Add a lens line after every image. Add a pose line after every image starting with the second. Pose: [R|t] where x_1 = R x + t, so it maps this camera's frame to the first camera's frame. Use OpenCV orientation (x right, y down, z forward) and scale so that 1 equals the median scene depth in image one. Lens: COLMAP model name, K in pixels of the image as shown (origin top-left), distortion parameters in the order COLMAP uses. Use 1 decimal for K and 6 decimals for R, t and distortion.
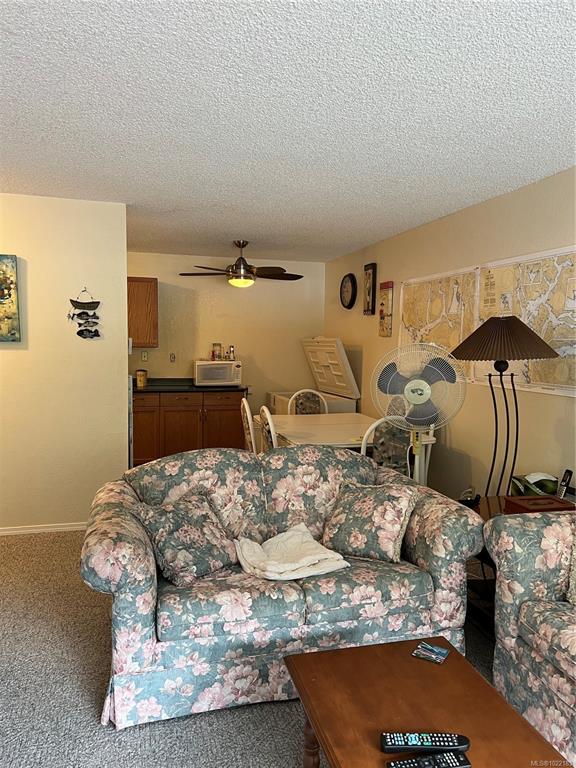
lens RADIAL K [[583.3, 0, 289.5], [0, 583.3, 389.5], [0, 0, 1]] dist [0.045708, -0.049978]
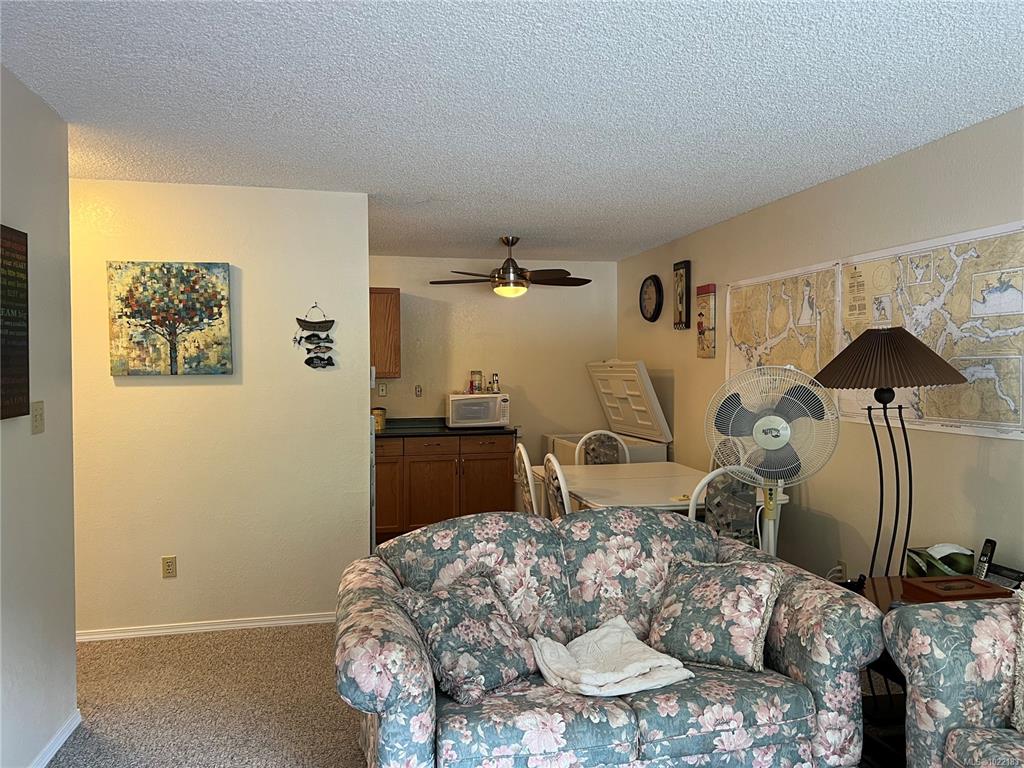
lens RADIAL K [[777.8, 0, 512.5], [0, 777.8, 381.8], [0, 0, 1]] dist [0.045708, -0.049978]
pose [[0.998332, -0.017571, -0.055001, -0.045864], [0.014093, 0.997914, -0.062998, -0.002378], [0.055994, 0.062118, 0.996497, 0.003119]]
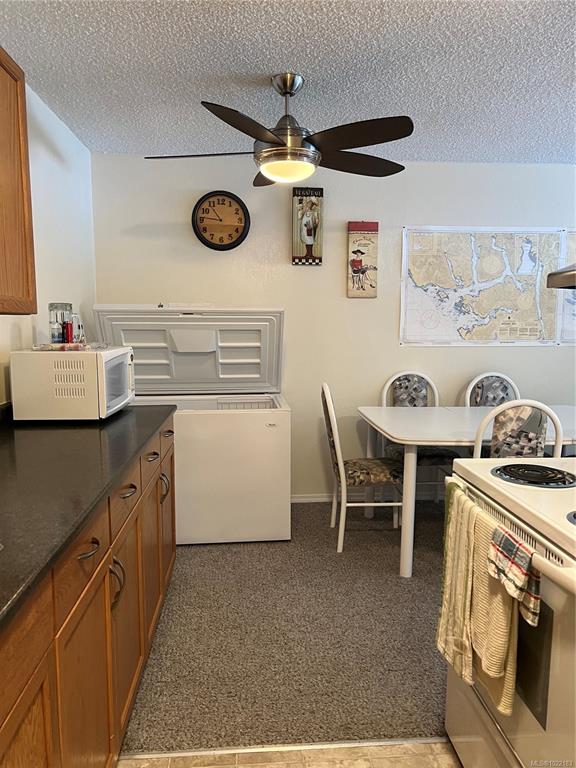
lens RADIAL K [[583.3, 0, 287.3], [0, 583.3, 388.7], [0, 0, 1]] dist [0.045708, -0.049978]
pose [[0.200229, -0.115809, 0.972881, -0.966114], [0.080526, 0.991575, 0.101461, -0.096716], [-0.976434, 0.058027, 0.207868, 1.559055]]
